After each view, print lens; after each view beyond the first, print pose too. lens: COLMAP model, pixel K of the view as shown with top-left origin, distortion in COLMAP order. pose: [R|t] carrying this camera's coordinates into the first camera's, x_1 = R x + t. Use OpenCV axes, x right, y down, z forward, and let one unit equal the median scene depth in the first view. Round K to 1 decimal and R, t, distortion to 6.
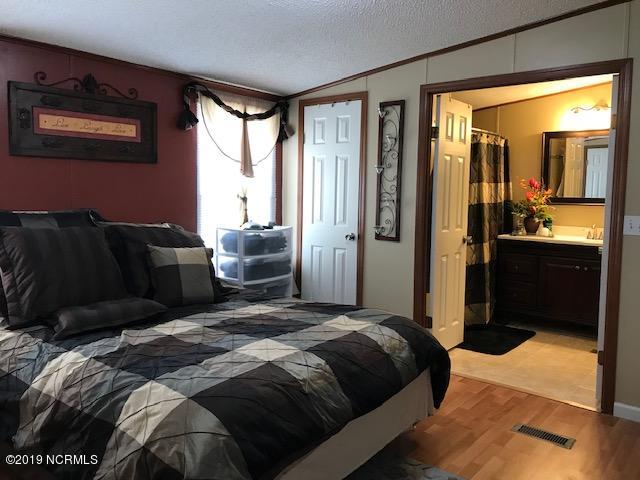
lens RADIAL K [[514.1, 0, 317.5], [0, 514.1, 236.6], [0, 0, 1]] dist [0.016356, -0.032639]
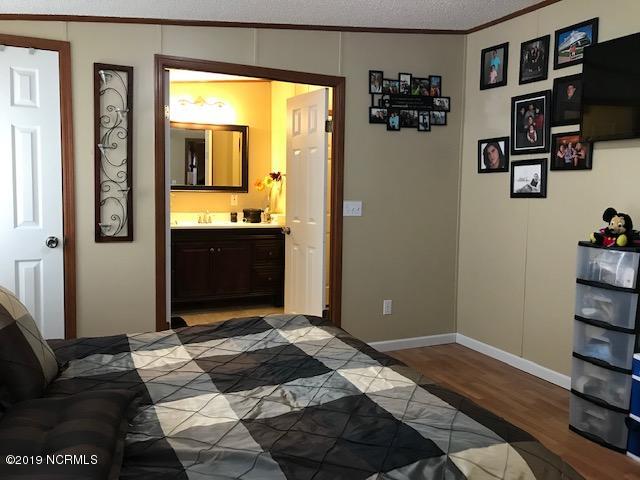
lens RADIAL K [[514.1, 0, 322.8], [0, 514.1, 236.8], [0, 0, 1]] dist [0.016356, -0.032639]
pose [[0.437377, -0.091376, 0.894624, -0.436810], [0.064678, 0.995444, 0.070053, -0.034456], [-0.896949, 0.027223, 0.441295, 0.364882]]
